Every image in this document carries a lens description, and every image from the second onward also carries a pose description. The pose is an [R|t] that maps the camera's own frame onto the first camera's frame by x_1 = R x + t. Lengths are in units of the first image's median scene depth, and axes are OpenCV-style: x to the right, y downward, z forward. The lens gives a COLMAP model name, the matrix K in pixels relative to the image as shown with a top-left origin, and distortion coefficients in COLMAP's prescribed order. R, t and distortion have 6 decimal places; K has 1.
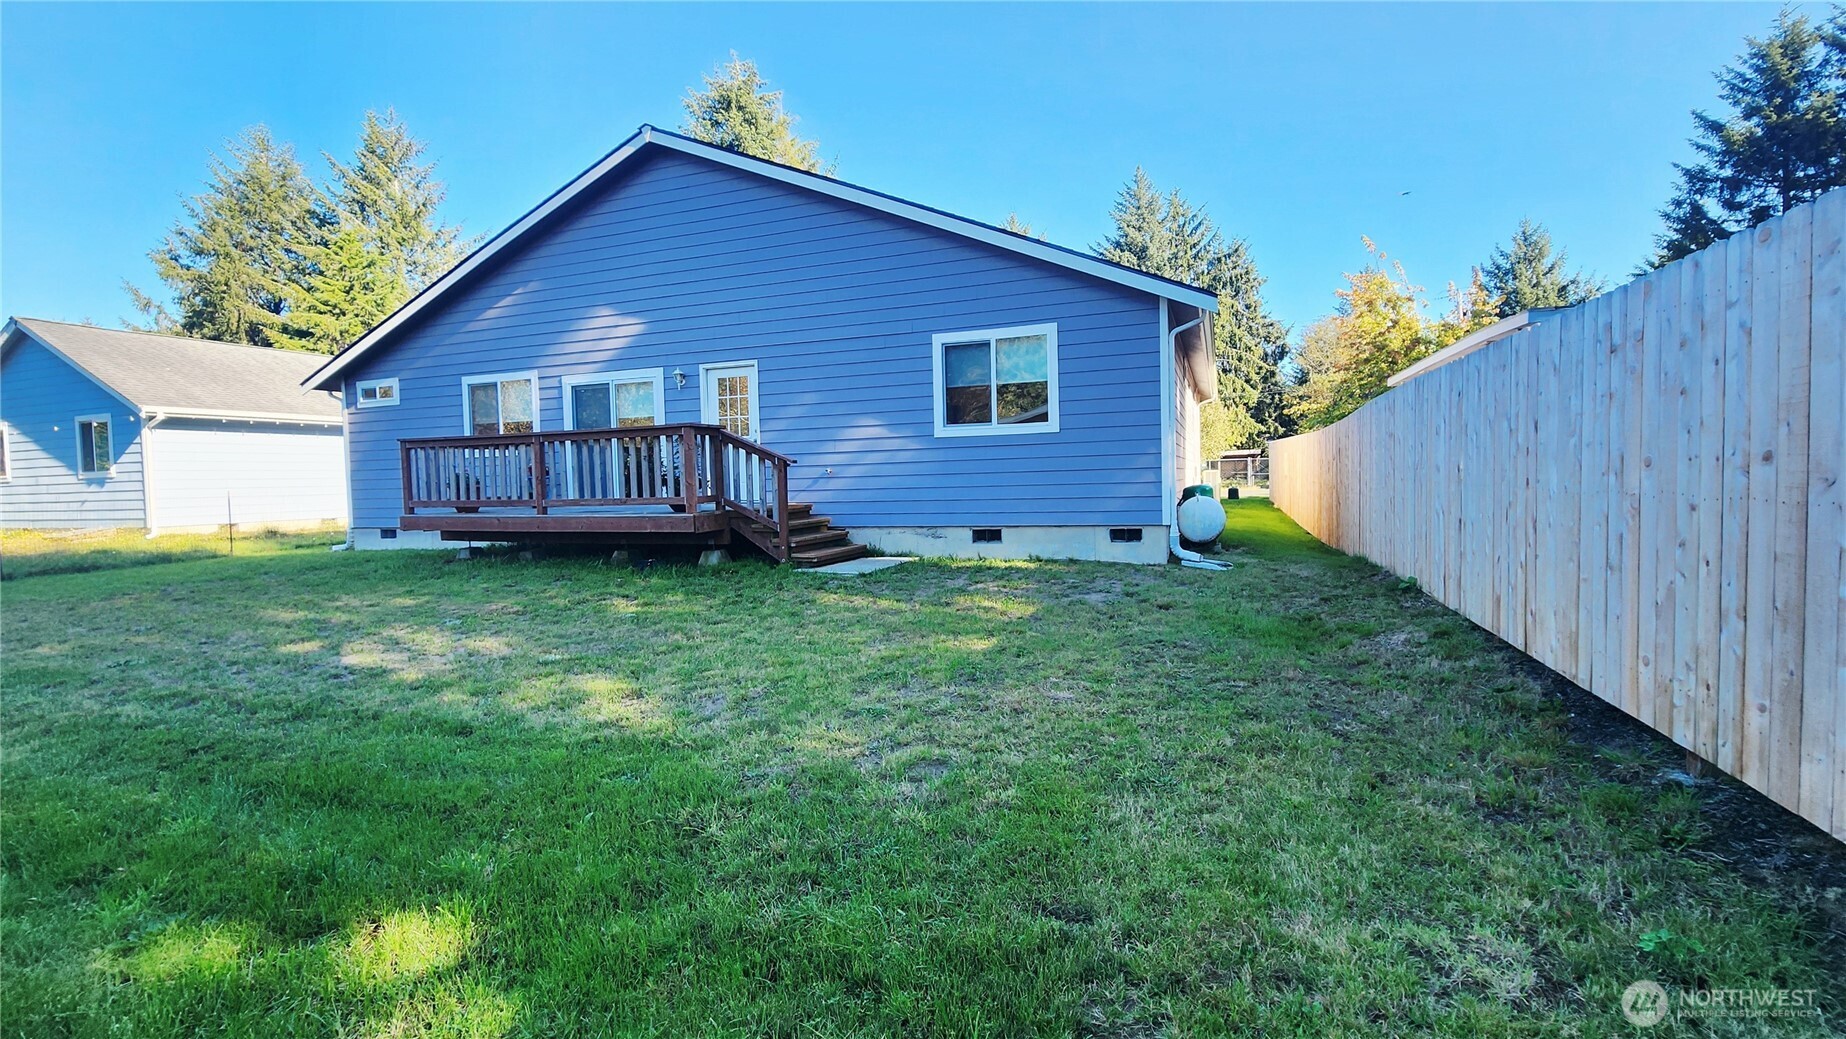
lens RADIAL K [[757.8, 0, 917.1], [0, 757.8, 512.9], [0, 0, 1]] dist [-0.000416, -0.000047]
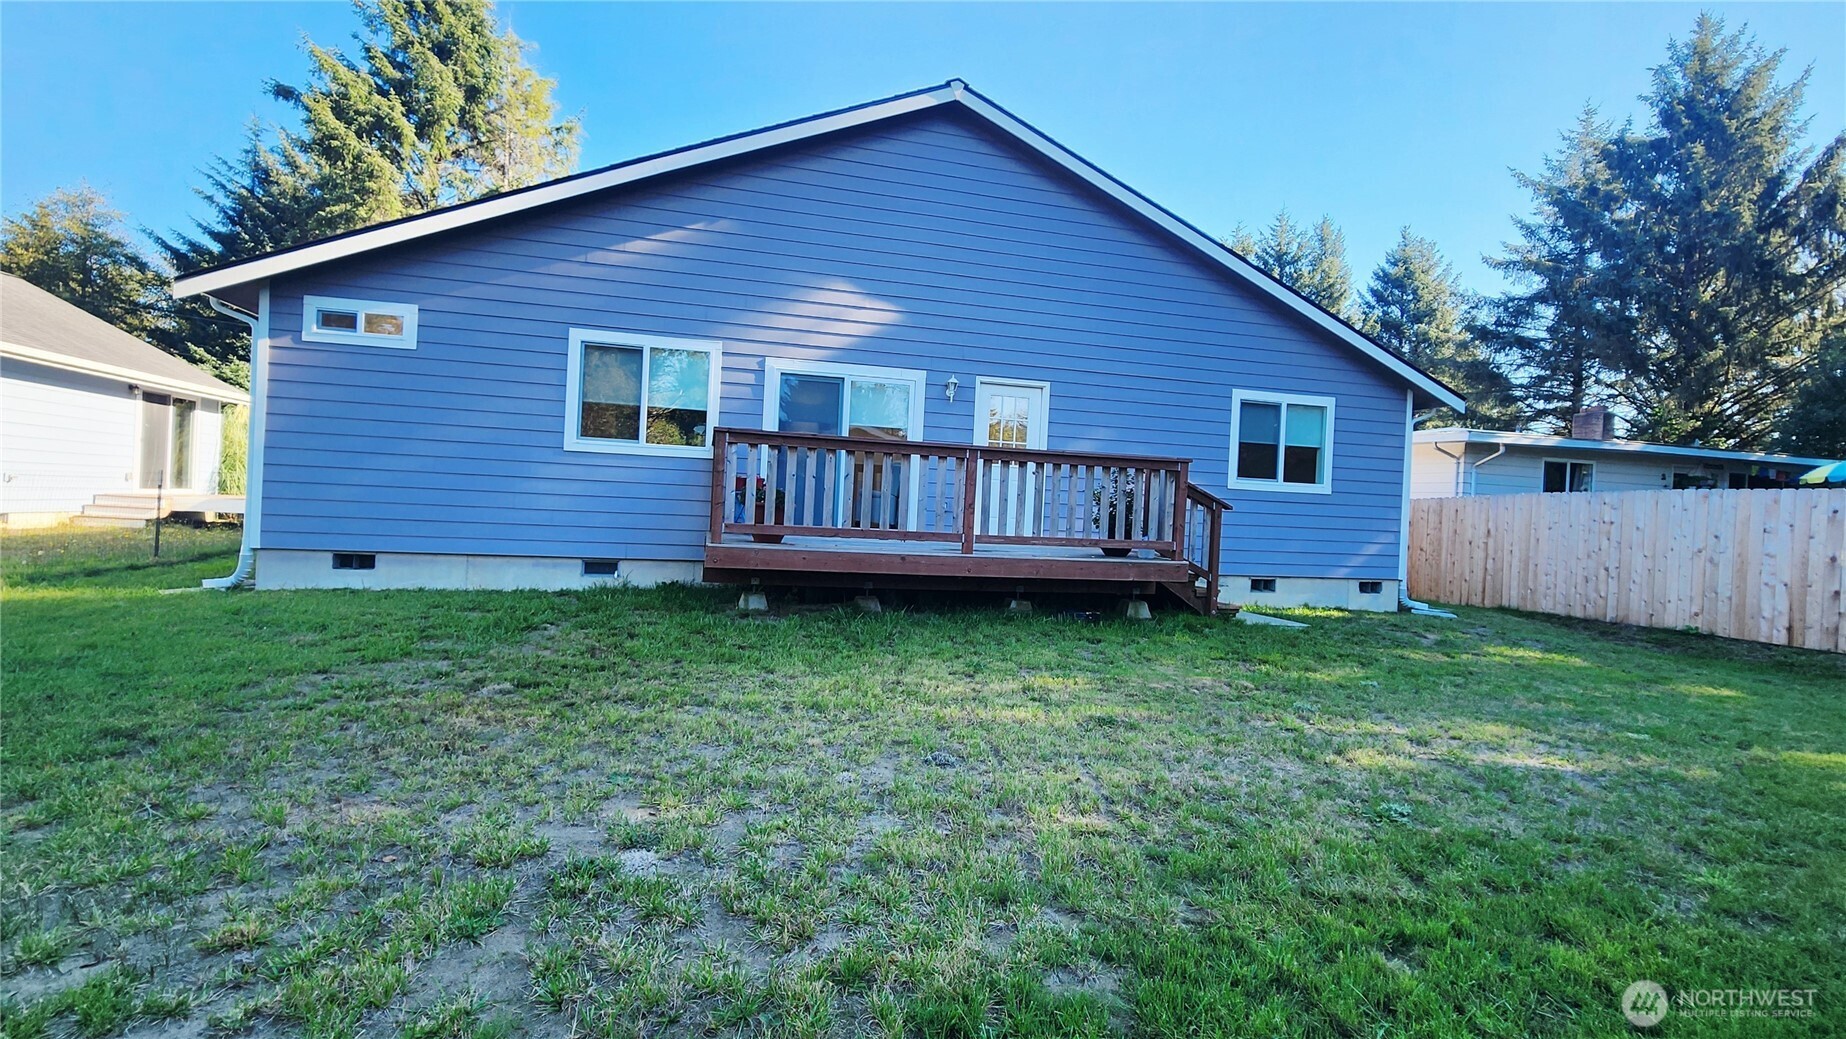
lens RADIAL K [[750.2, 0, 922.8], [0, 750.2, 516.6], [0, 0, 1]] dist [0.001100, 0.000046]
pose [[0.842398, 0.058678, 0.535652, -0.758436], [-0.041216, 0.998158, -0.044525, 0.000554], [-0.537277, 0.015430, 0.843264, 0.321531]]
